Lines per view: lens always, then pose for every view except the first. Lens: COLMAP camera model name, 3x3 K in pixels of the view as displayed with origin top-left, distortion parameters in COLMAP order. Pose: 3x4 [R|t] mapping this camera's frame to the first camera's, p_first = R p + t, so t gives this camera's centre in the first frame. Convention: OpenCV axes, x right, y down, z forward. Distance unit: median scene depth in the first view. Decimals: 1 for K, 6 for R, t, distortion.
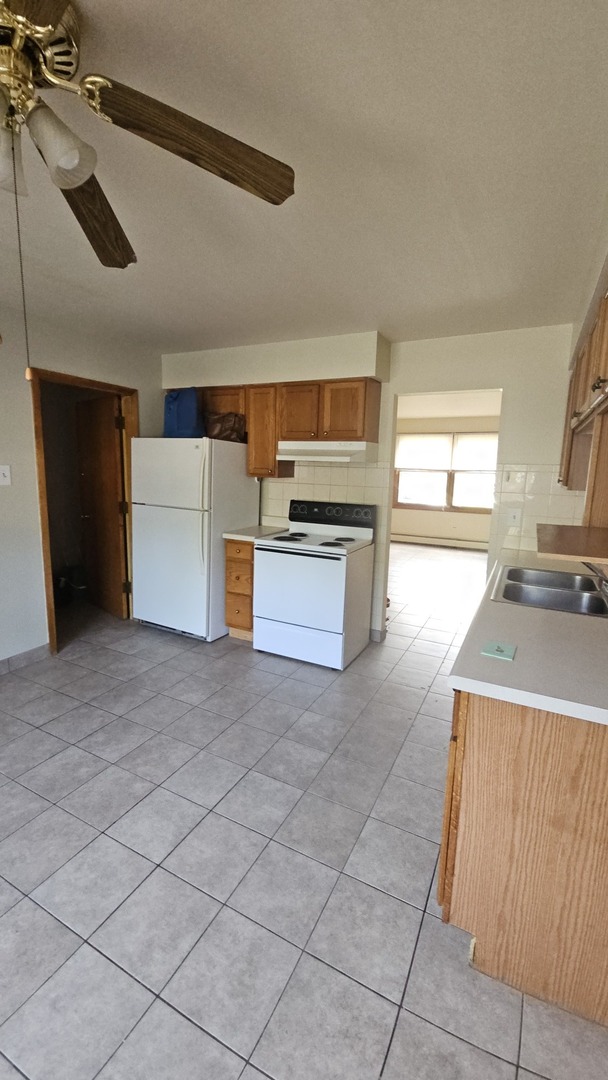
lens RADIAL K [[437.6, 0, 306.3], [0, 437.6, 534.9], [0, 0, 1]] dist [0.002314, -0.004396]
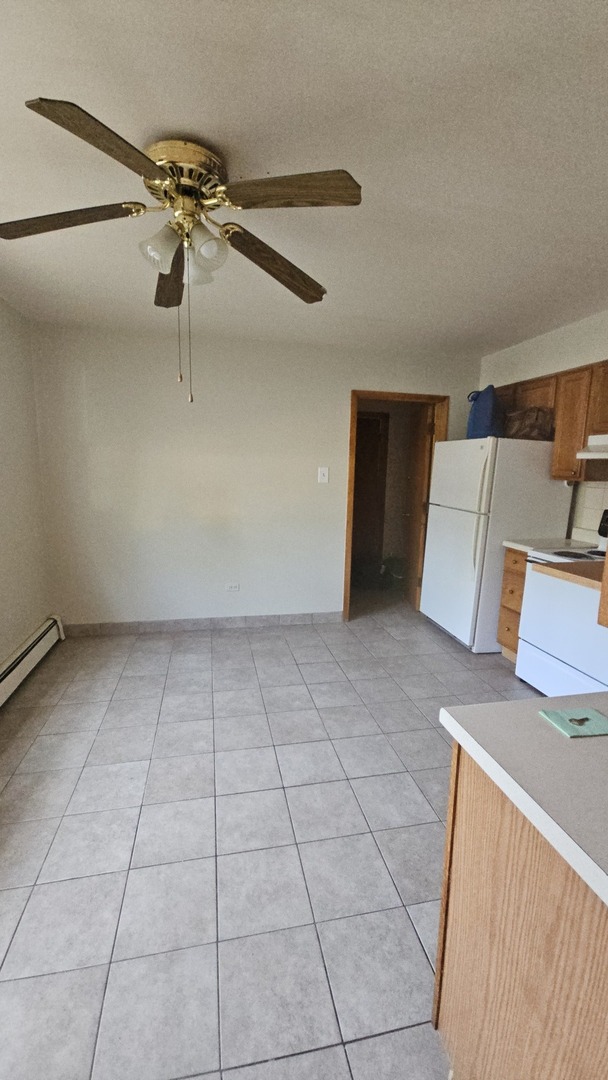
lens RADIAL K [[437.6, 0, 301.5], [0, 437.6, 534.3], [0, 0, 1]] dist [0.002314, -0.004396]
pose [[0.631114, 0.102343, -0.768909, 0.351808], [-0.121908, 0.992026, 0.031980, 0.008473], [0.766051, 0.073553, 0.638558, 0.133300]]
